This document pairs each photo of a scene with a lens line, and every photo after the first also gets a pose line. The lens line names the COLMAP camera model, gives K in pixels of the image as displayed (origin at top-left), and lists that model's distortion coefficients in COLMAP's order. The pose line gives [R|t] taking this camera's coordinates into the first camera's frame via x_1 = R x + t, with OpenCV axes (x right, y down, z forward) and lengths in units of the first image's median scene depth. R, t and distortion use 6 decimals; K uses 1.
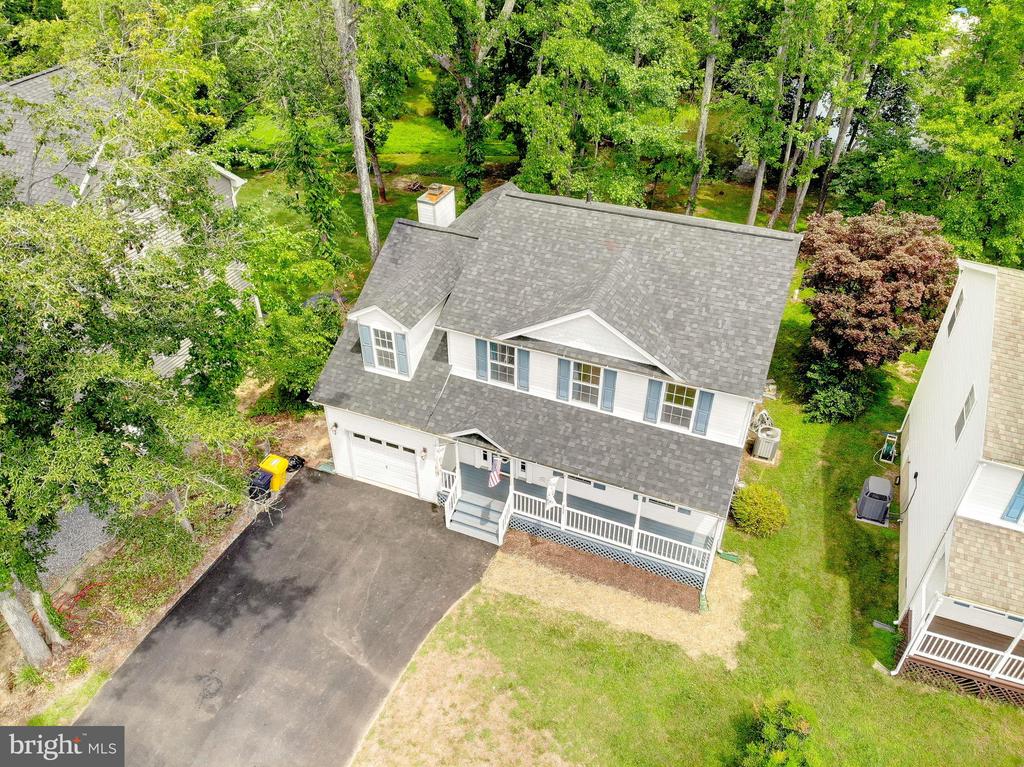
lens RADIAL K [[744.2, 0, 509.9], [0, 744.2, 376.5], [0, 0, 1]] dist [0.167516, -0.392509]
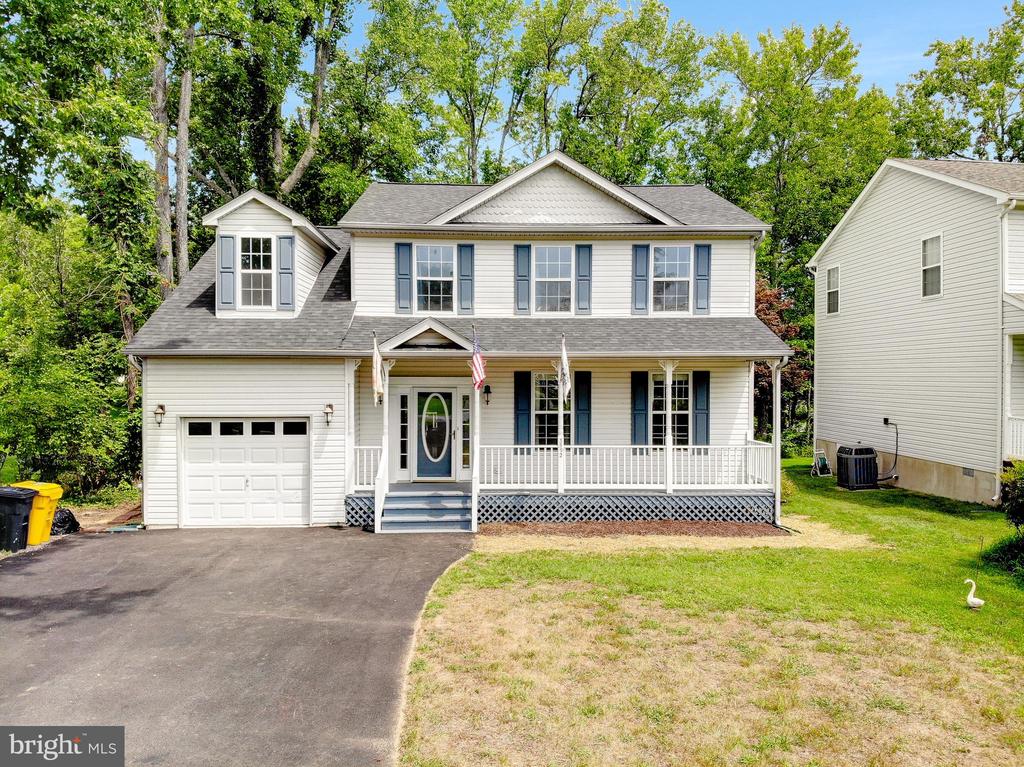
lens RADIAL K [[744.2, 0, 509.9], [0, 744.2, 376.5], [0, 0, 1]] dist [0.167516, -0.392509]
pose [[0.905158, -0.002623, 0.425068, -0.260030], [0.251107, 0.810151, -0.529718, 0.477696], [-0.342980, 0.586216, 0.733973, 0.490169]]
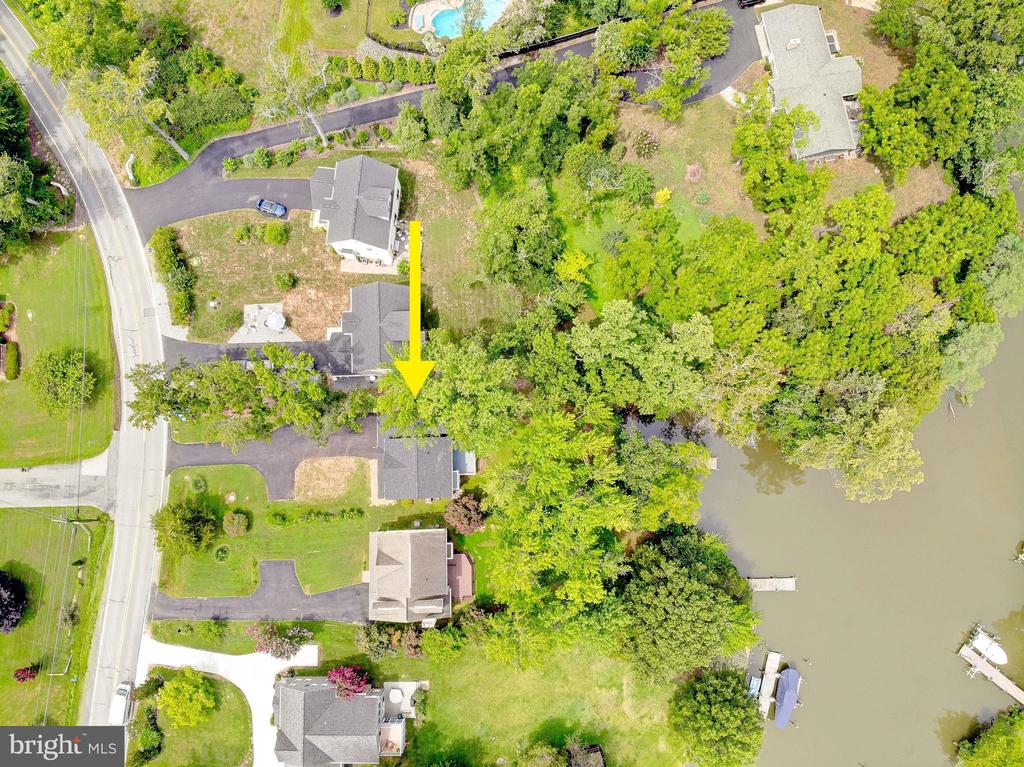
lens RADIAL K [[744.2, 0, 509.9], [0, 744.2, 376.5], [0, 0, 1]] dist [0.167516, -0.392509]
pose [[0.416549, 0.901944, -0.113951, 0.454595], [-0.533643, 0.344060, 0.772560, -4.722526], [0.736011, -0.261000, 0.624633, -1.523639]]
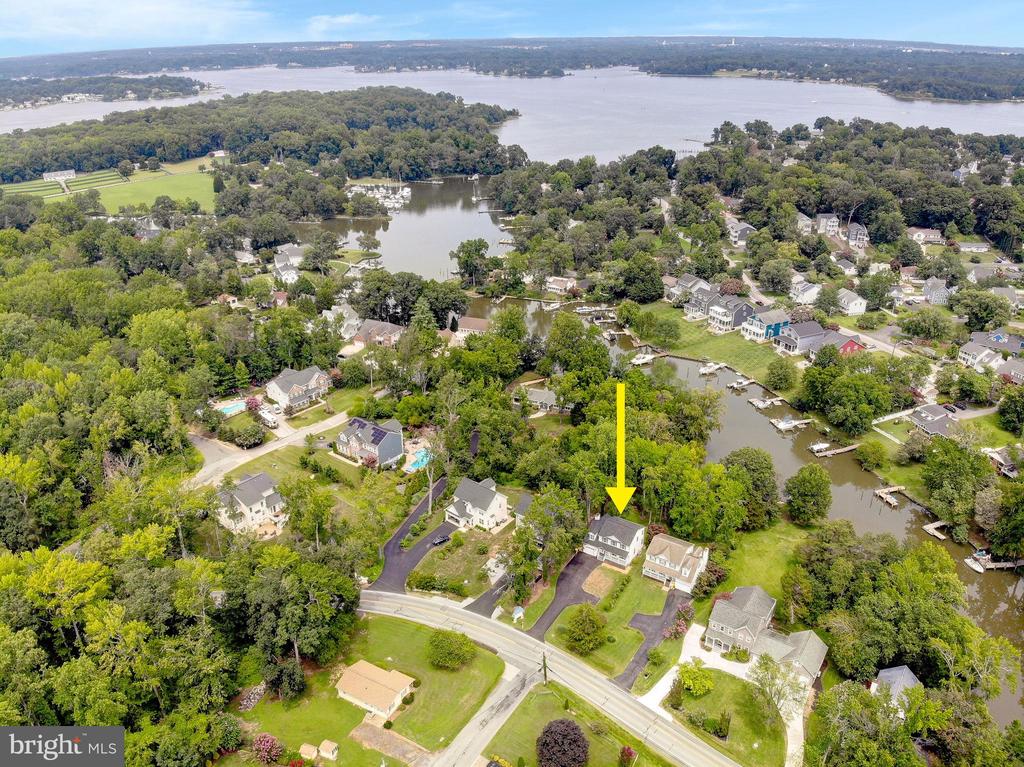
lens RADIAL K [[744.2, 0, 509.9], [0, 744.2, 376.5], [0, 0, 1]] dist [0.167516, -0.392509]
pose [[0.985381, 0.056760, -0.160630, 0.207742], [-0.089146, 0.975269, -0.202248, -0.008935], [0.145178, 0.213611, 0.966071, -8.467279]]
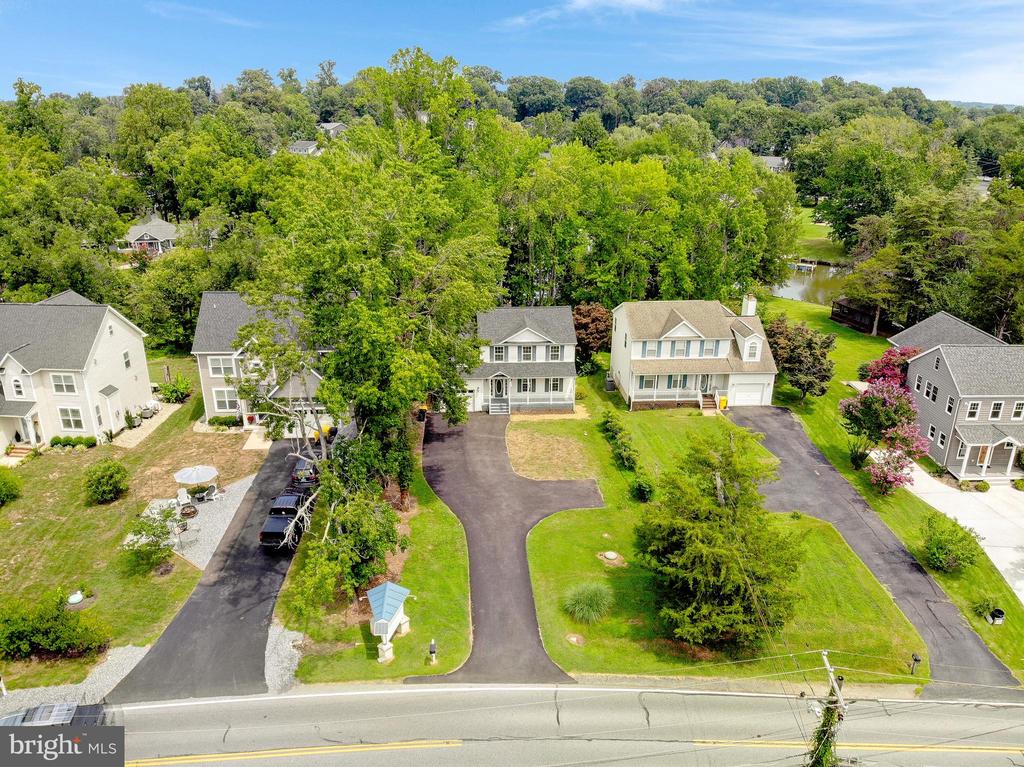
lens RADIAL K [[744.2, 0, 509.9], [0, 744.2, 376.5], [0, 0, 1]] dist [0.167516, -0.392509]
pose [[0.899993, -0.150573, 0.409073, -1.273263], [0.258105, 0.940328, -0.221732, 0.783501], [-0.351277, 0.305141, 0.885152, -1.772122]]
